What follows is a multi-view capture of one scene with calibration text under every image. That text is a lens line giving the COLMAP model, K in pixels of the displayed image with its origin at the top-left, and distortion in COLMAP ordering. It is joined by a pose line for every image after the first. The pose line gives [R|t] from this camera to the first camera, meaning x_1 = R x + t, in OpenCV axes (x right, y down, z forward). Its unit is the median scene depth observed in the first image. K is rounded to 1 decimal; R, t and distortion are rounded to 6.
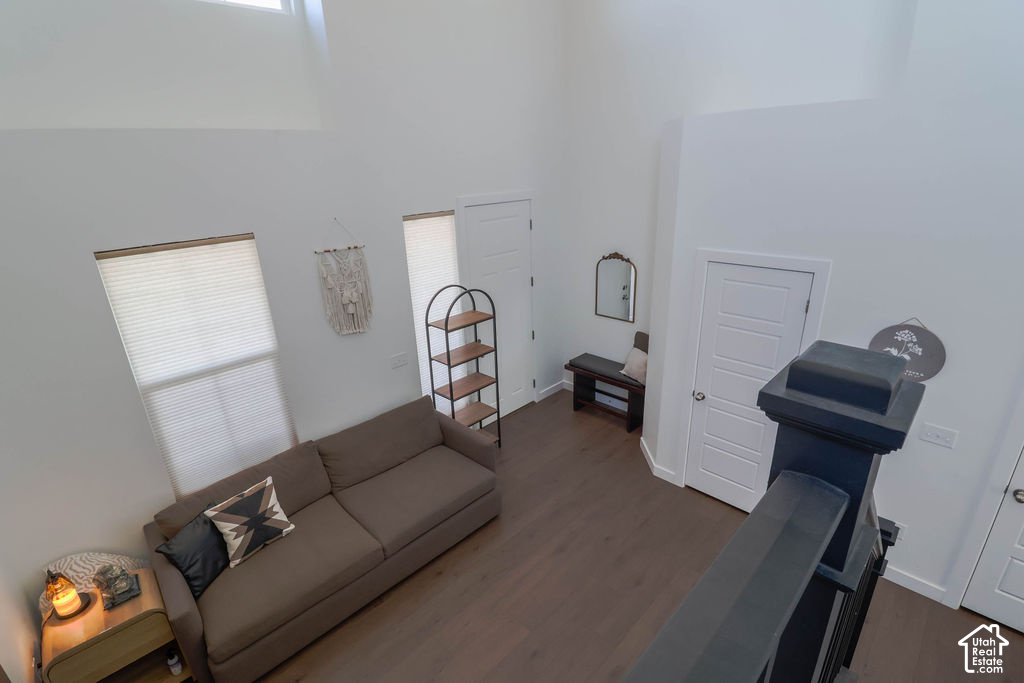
lens RADIAL K [[471.5, 0, 497.8], [0, 471.5, 345.3], [0, 0, 1]] dist [-0.002977, -0.000487]
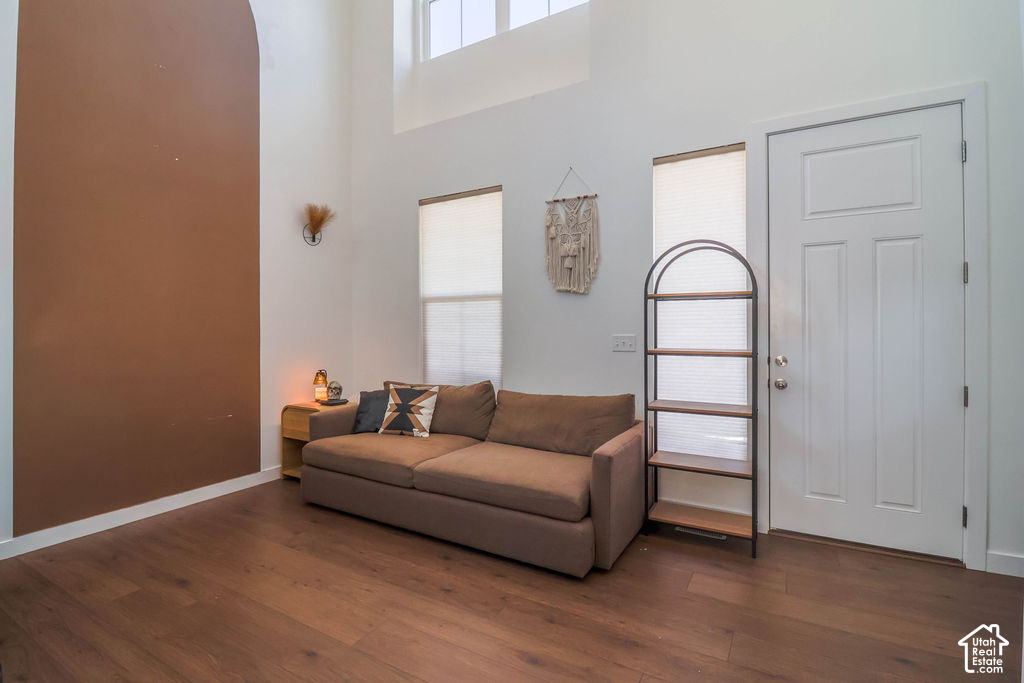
lens RADIAL K [[489.5, 0, 504.6], [0, 489.5, 332.5], [0, 0, 1]] dist [-0.003751, -0.000748]
pose [[0.265718, 0.054661, -0.962500, 0.573937], [-0.346097, 0.937244, -0.042321, 0.131462], [0.899784, 0.344364, 0.267960, 0.674674]]
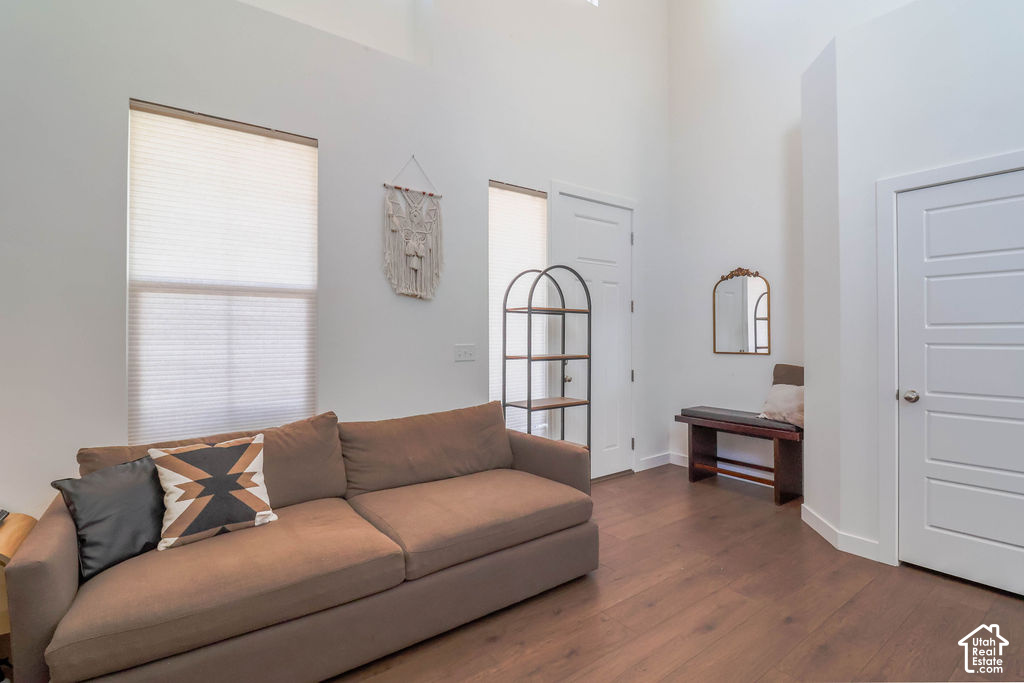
lens RADIAL K [[483.9, 0, 512.2], [0, 483.9, 335.0], [0, 0, 1]] dist [0.002593, -0.009244]
pose [[0.991289, 0.041777, -0.124901, -0.038652], [-0.082935, 0.934720, -0.345572, 0.305637], [0.102310, 0.352920, 0.930043, 0.290567]]
